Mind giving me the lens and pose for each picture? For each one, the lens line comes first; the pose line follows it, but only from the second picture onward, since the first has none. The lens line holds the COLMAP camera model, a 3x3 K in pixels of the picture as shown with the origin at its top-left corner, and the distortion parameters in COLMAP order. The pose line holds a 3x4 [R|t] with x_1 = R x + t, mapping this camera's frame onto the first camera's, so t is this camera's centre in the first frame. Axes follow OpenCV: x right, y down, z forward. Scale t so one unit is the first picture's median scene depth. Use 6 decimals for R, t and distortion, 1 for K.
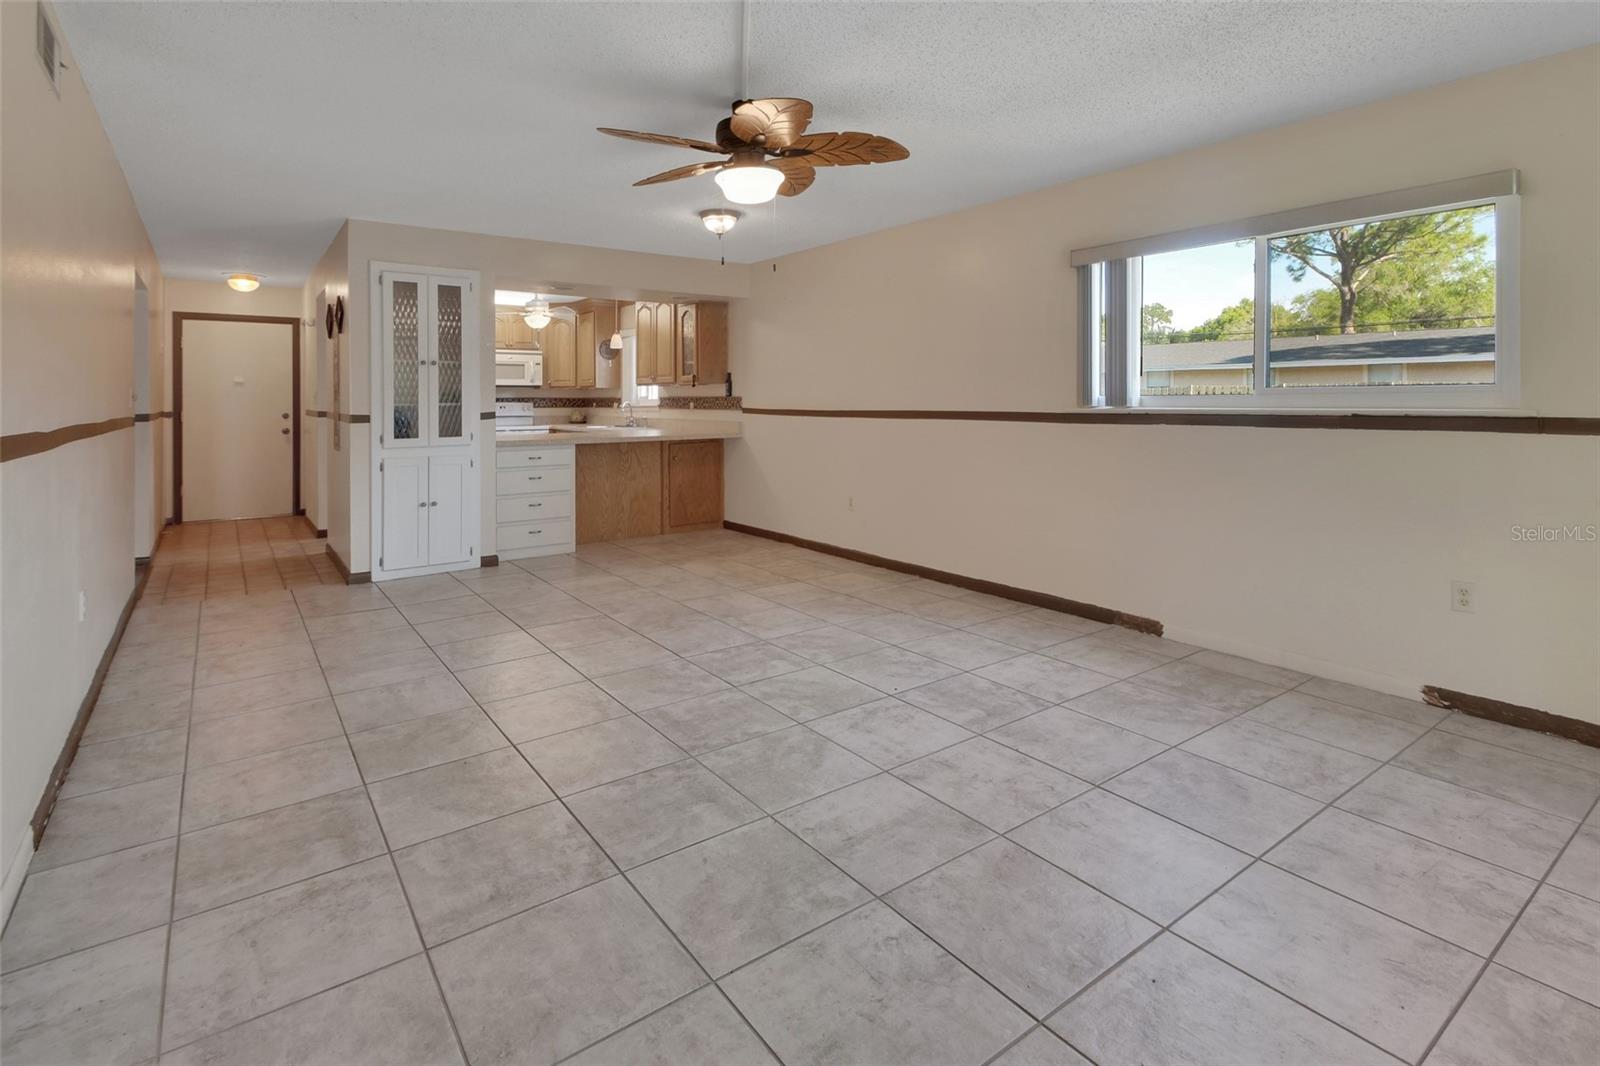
lens RADIAL K [[772.2, 0, 784.4], [0, 772.2, 412.6], [0, 0, 1]] dist [0.016832, -0.000617]
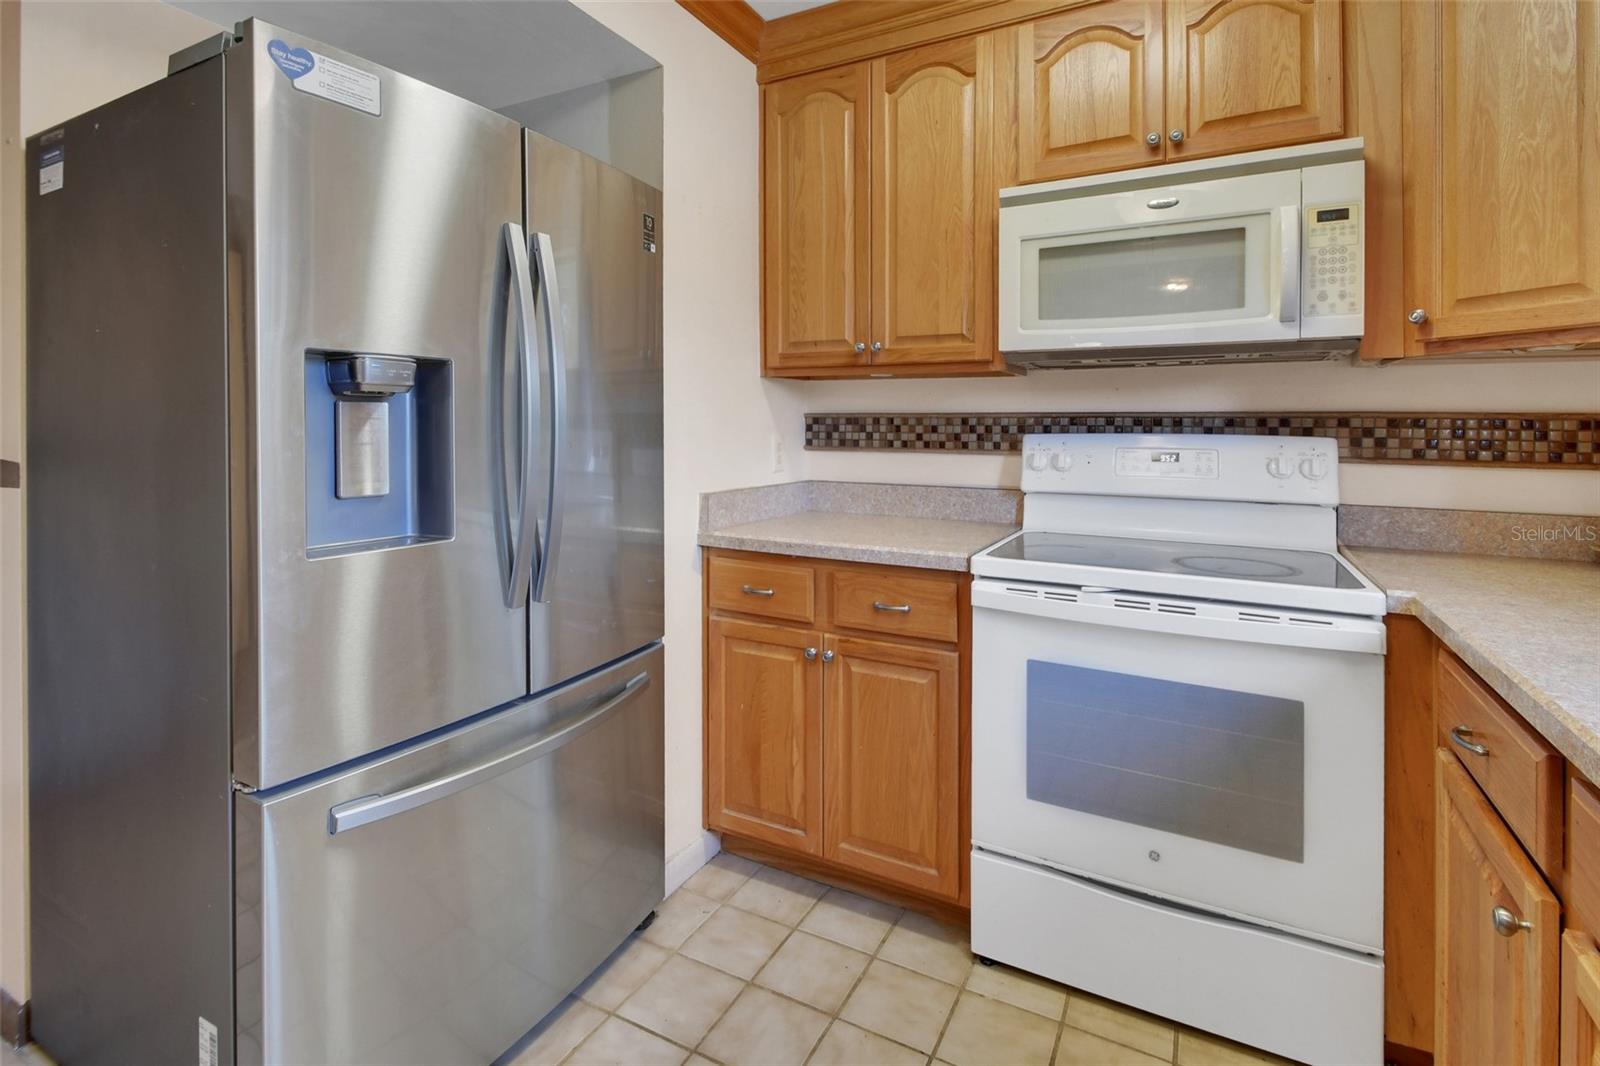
lens RADIAL K [[772.2, 0, 813.8], [0, 772.2, 429.4], [0, 0, 1]] dist [0.016832, -0.000617]
pose [[0.454010, 0.011345, -0.890924, -0.317939], [-0.025957, 0.999663, -0.000497, -0.017108], [0.890618, 0.023351, 0.454152, 1.204292]]
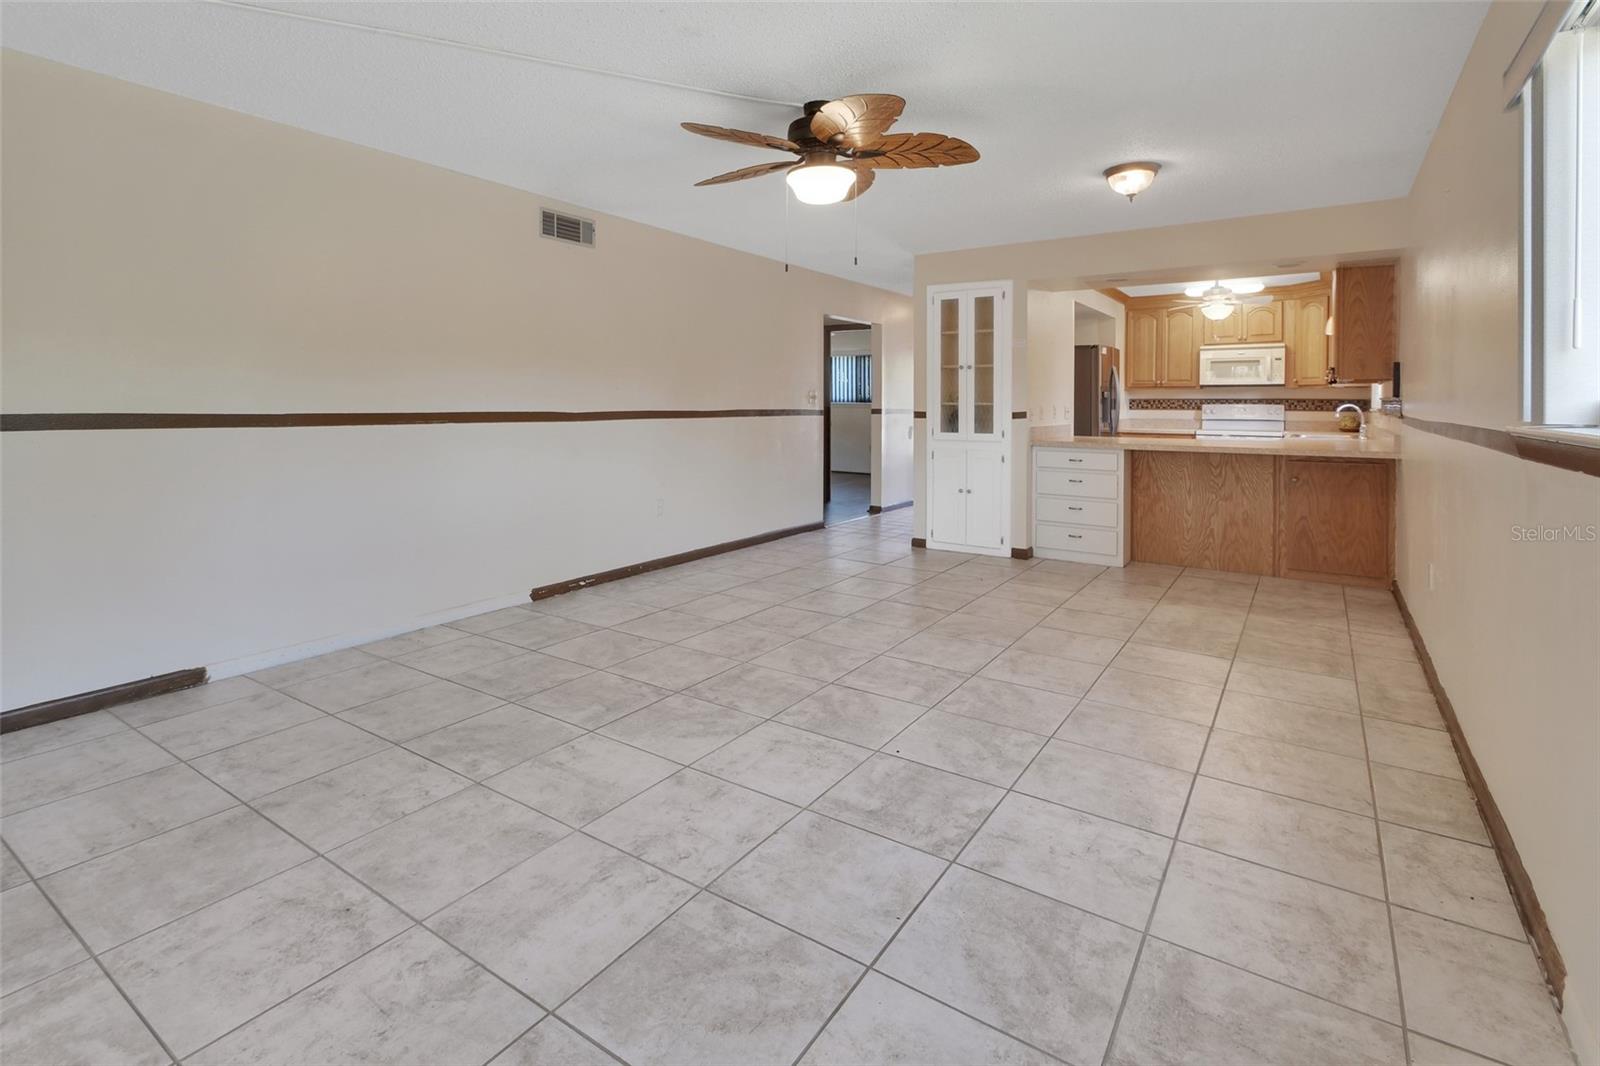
lens RADIAL K [[772.2, 0, 784.8], [0, 772.2, 420.2], [0, 0, 1]] dist [0.016832, -0.000617]
pose [[0.338293, 0.029313, -0.940584, 0.439266], [-0.021106, 0.999500, 0.023558, -0.006593], [0.940804, 0.011883, 0.338742, 0.304227]]
